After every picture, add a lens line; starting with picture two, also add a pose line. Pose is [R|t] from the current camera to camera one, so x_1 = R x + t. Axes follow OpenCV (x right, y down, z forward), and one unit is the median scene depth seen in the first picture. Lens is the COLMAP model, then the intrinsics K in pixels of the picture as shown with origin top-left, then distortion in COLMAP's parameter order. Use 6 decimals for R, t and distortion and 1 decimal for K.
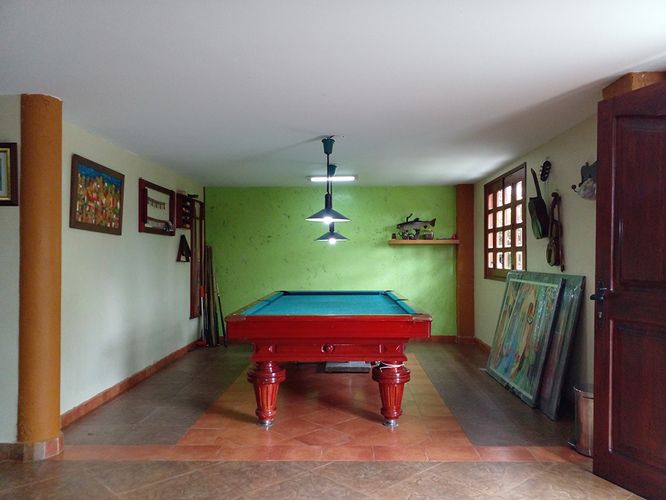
lens RADIAL K [[536.7, 0, 335.2], [0, 536.7, 246.5], [0, 0, 1]] dist [0.090357, -0.002487]
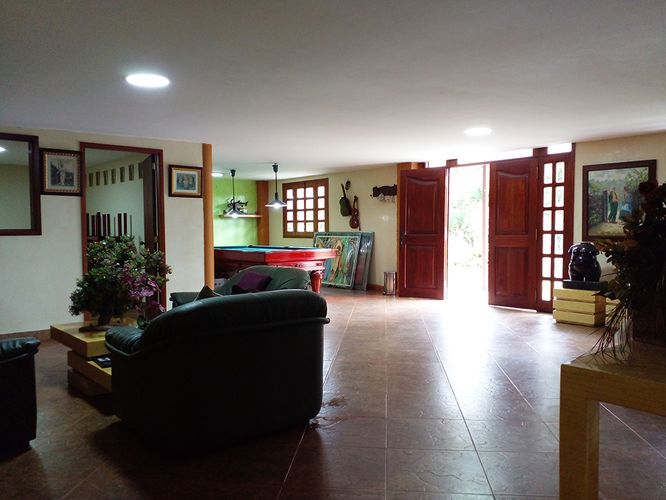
lens RADIAL K [[536.7, 0, 331.9], [0, 536.7, 252.3], [0, 0, 1]] dist [0.090357, -0.002487]
pose [[0.767262, -0.027694, 0.640736, -0.882998], [-0.012101, 0.998264, 0.057638, 0.005400], [-0.641220, -0.051977, 0.765595, -0.524110]]
